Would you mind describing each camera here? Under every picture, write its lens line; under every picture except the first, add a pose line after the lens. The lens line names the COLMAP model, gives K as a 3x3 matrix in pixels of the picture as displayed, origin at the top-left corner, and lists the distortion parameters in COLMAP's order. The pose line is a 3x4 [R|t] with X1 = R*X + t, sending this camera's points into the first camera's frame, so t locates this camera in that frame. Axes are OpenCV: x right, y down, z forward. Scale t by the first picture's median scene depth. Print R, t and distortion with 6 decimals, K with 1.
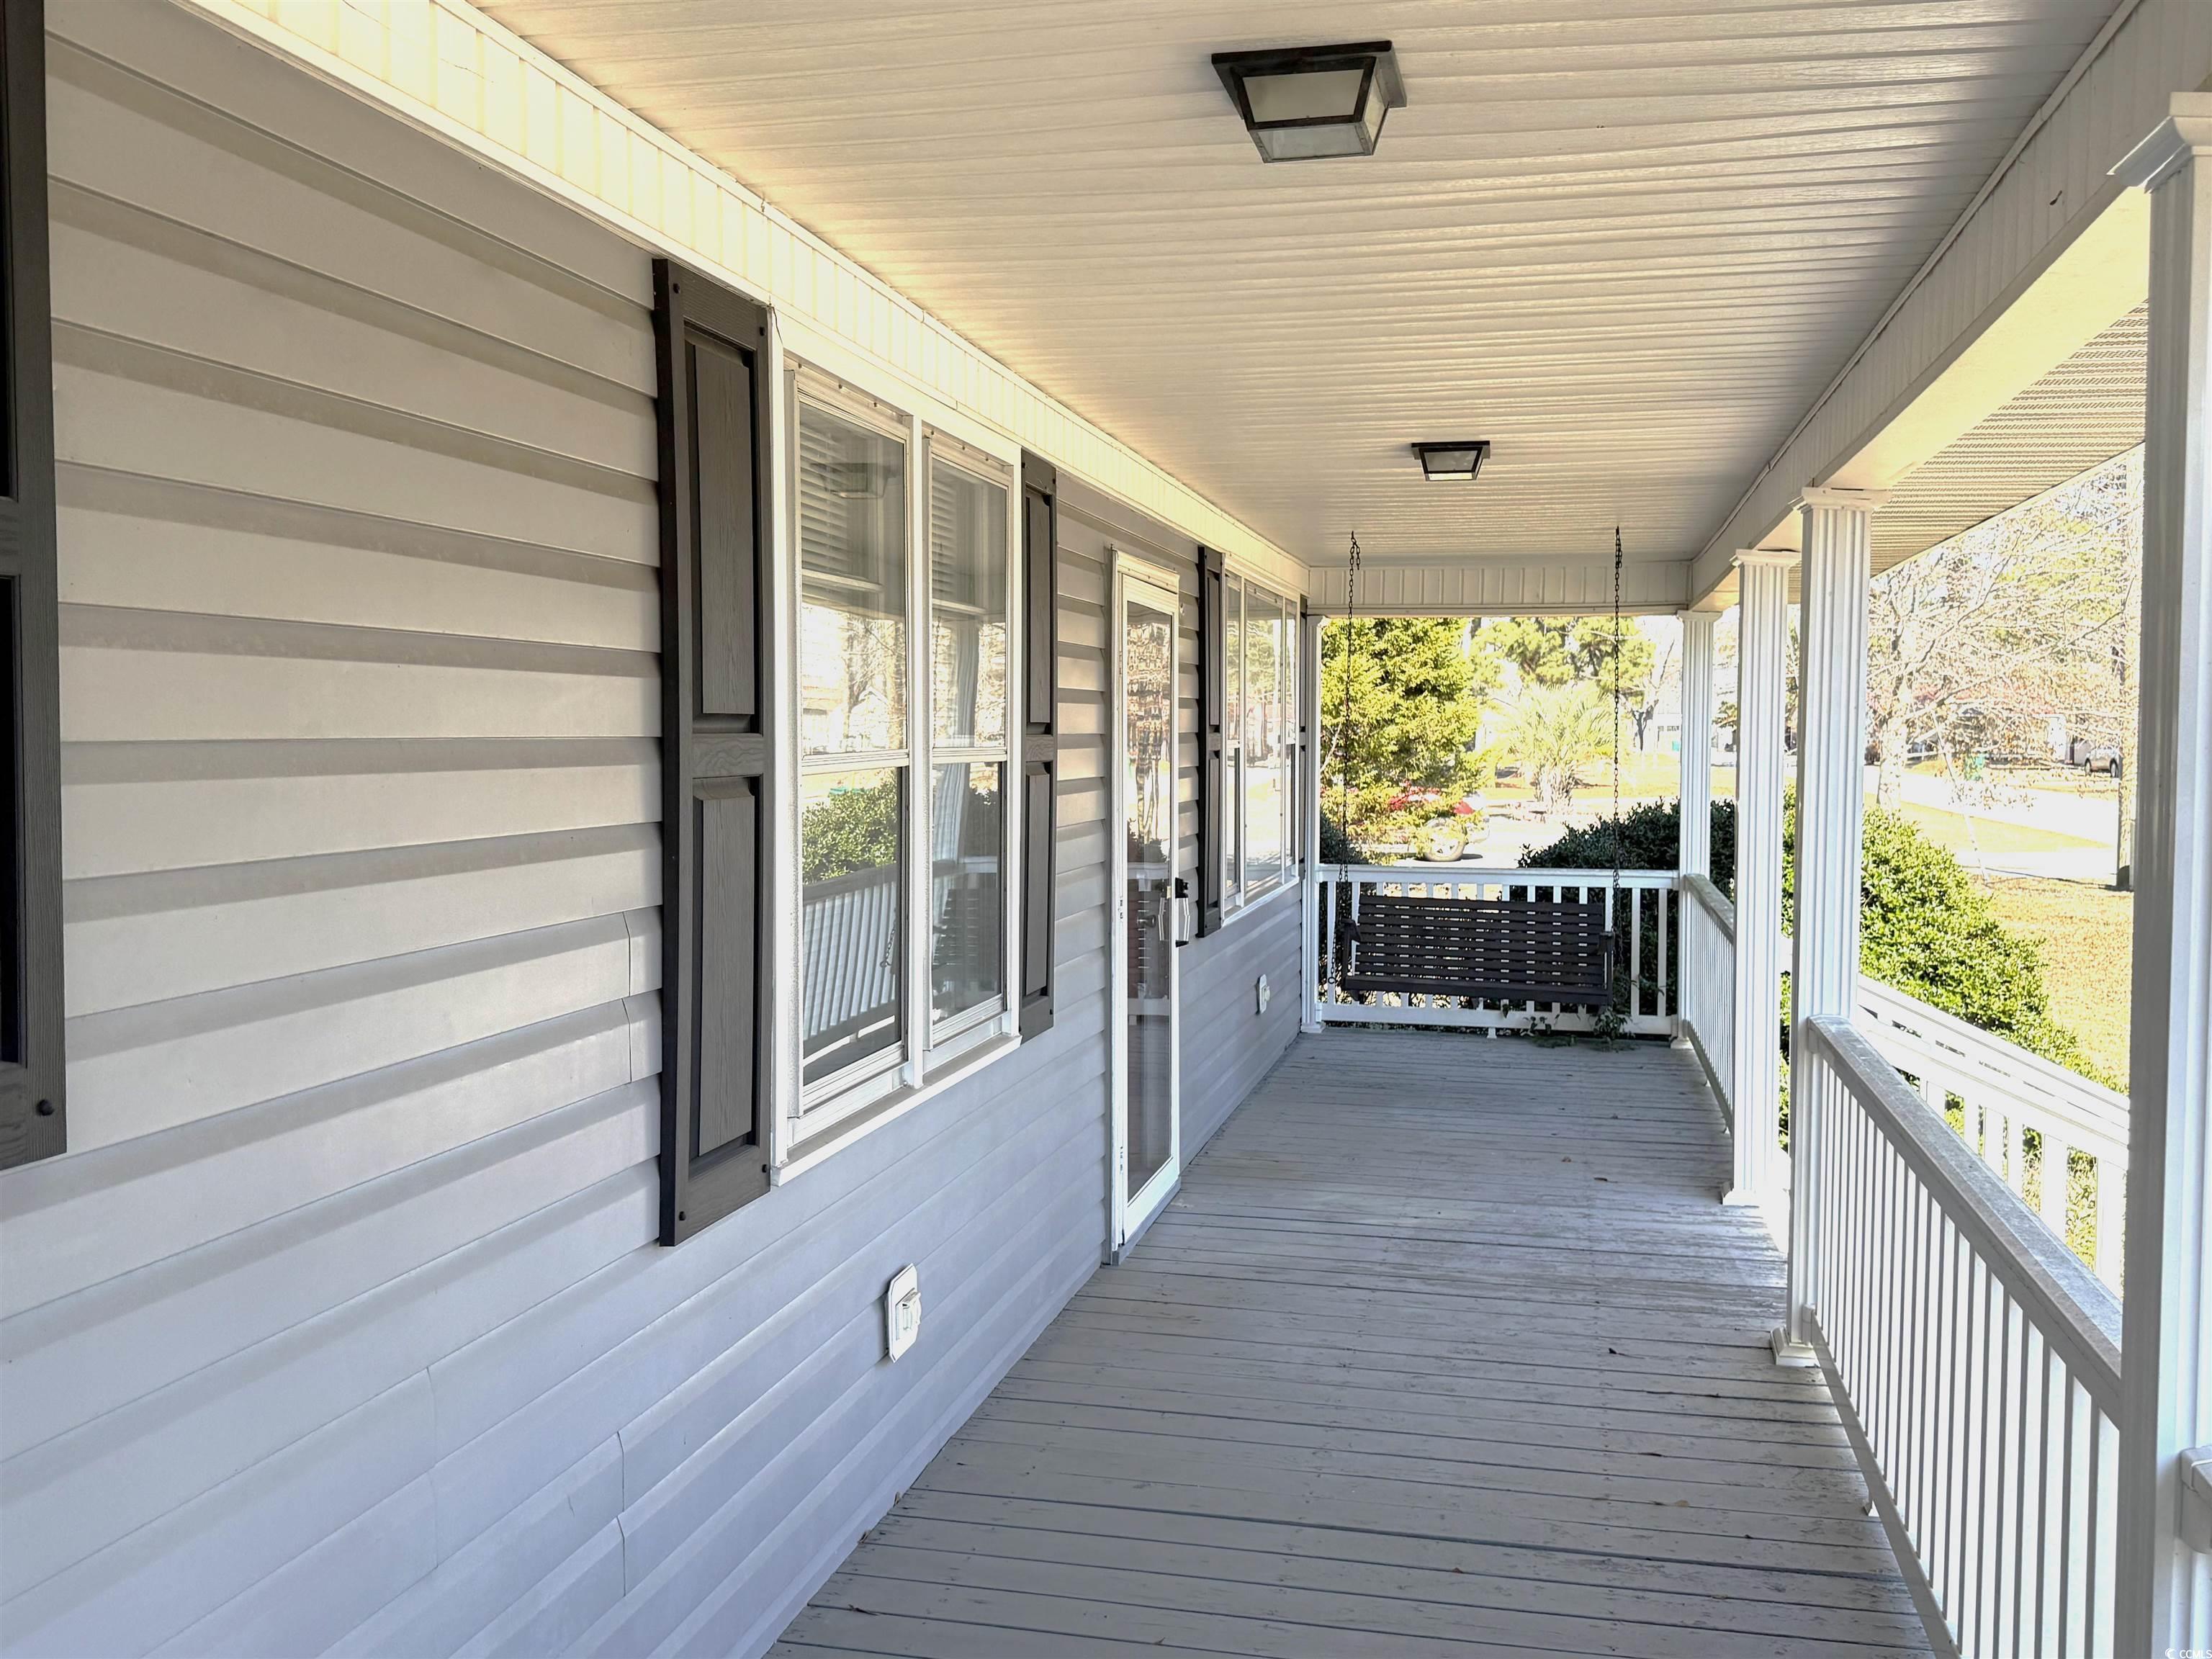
lens RADIAL K [[1981.4, 0, 1099.1], [0, 1981.4, 829.8], [0, 0, 1]] dist [0.039341, -0.001419]
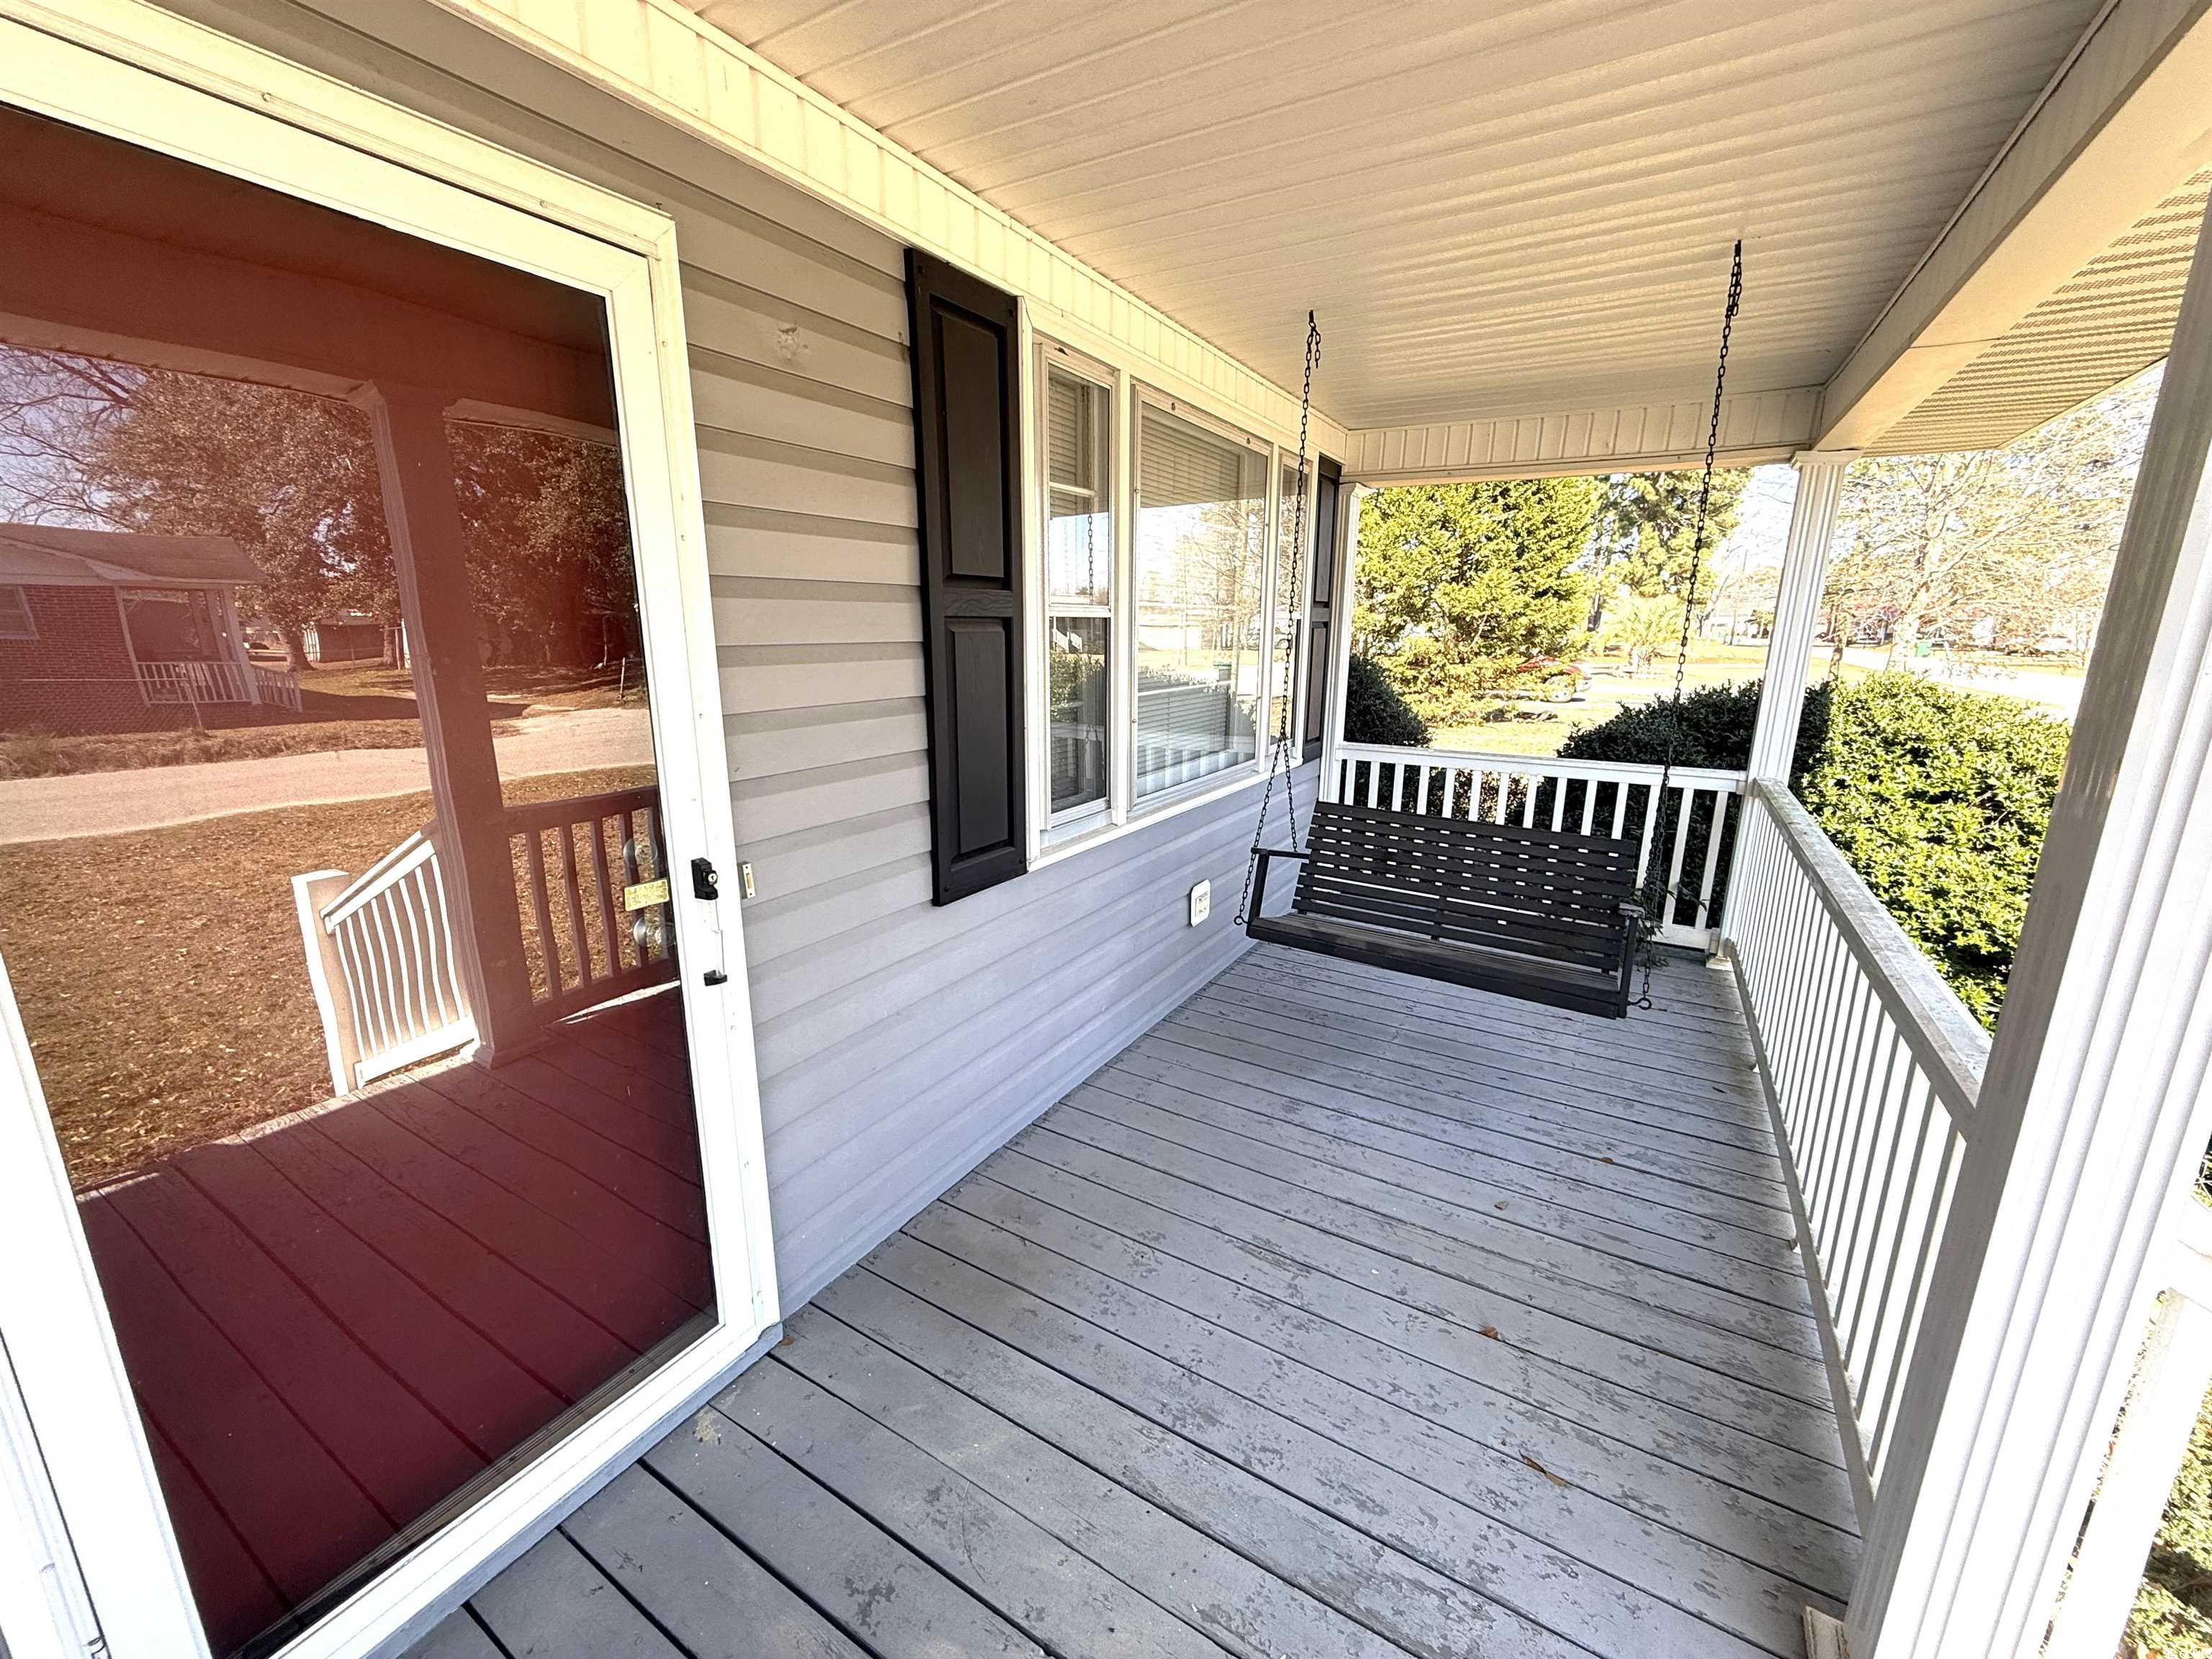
lens RADIAL K [[885.2, 0, 1126.8], [0, 885.2, 836.8], [0, 0, 1]] dist [-0.001851, 0.001459]
pose [[0.956162, 0.074571, -0.283185, 0.110120], [-0.020785, 0.981877, 0.188378, -0.014592], [0.292101, -0.174233, 0.940383, 0.422595]]
